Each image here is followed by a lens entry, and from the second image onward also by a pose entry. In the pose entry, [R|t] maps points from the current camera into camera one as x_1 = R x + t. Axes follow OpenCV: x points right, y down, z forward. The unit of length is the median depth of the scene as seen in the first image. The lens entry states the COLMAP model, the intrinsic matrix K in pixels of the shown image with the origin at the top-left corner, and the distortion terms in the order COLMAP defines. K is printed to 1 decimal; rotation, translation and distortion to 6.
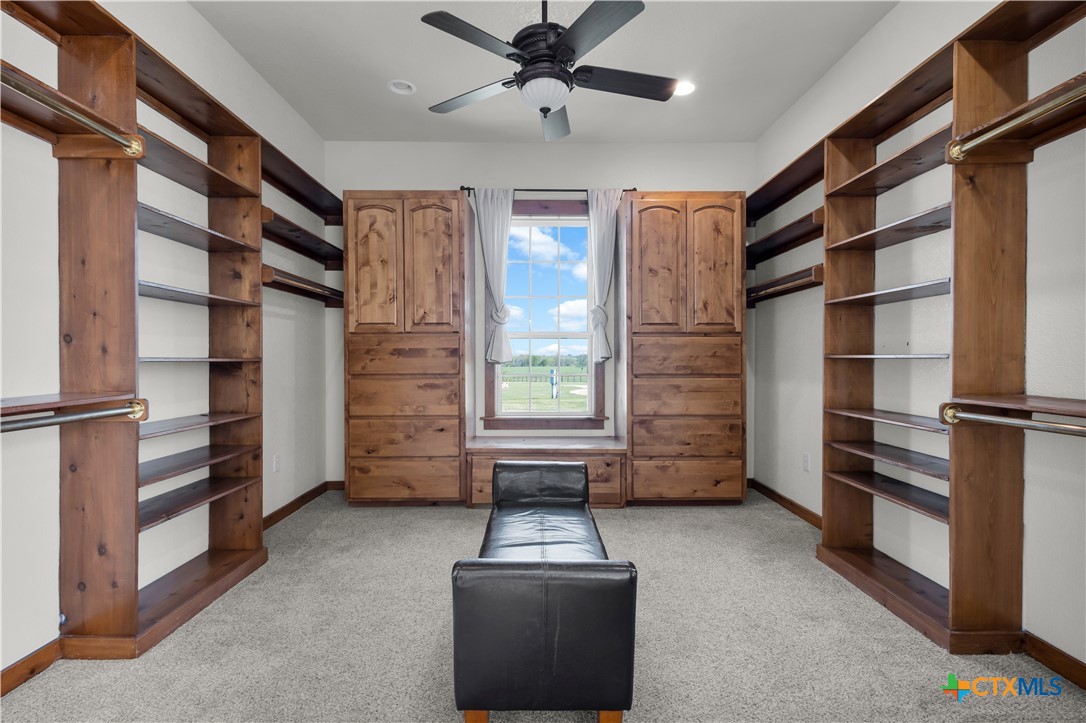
lens RADIAL K [[508.1, 0, 543.2], [0, 508.1, 358.2], [0, 0, 1]] dist [0.003275, 0.000754]
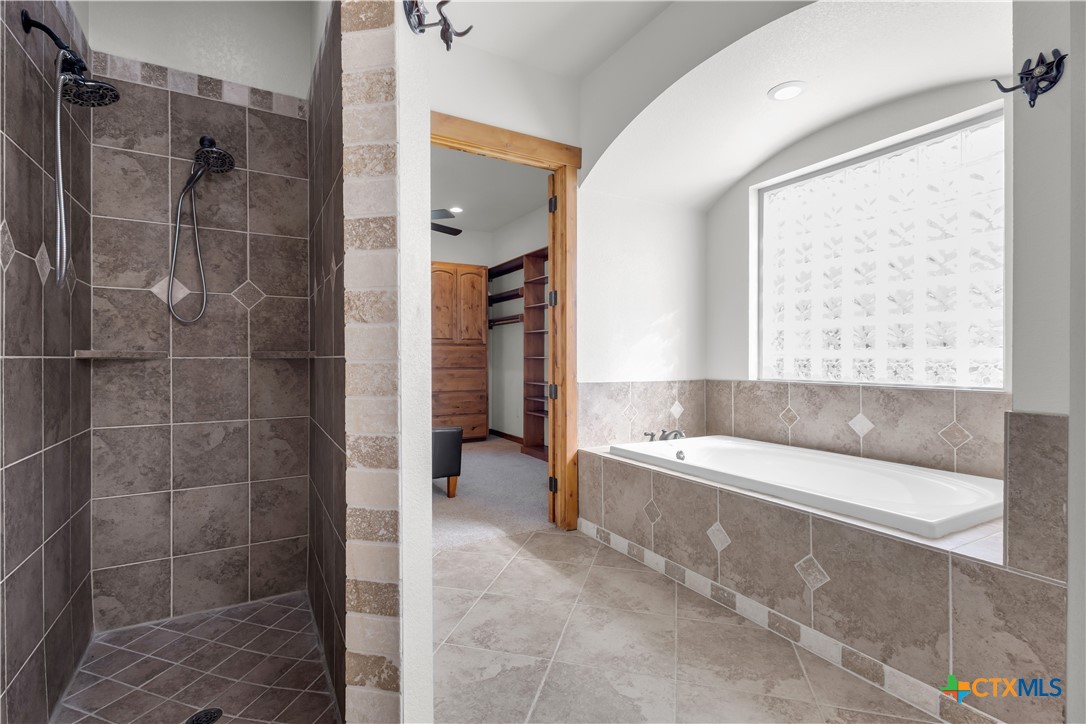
lens RADIAL K [[508.1, 0, 542.8], [0, 508.1, 360.1], [0, 0, 1]] dist [0.003275, 0.000754]
pose [[0.876119, -0.001812, 0.482092, -0.304118], [0.003420, 0.999991, -0.002456, 0.010970], [-0.482083, 0.003800, 0.876117, -0.679893]]
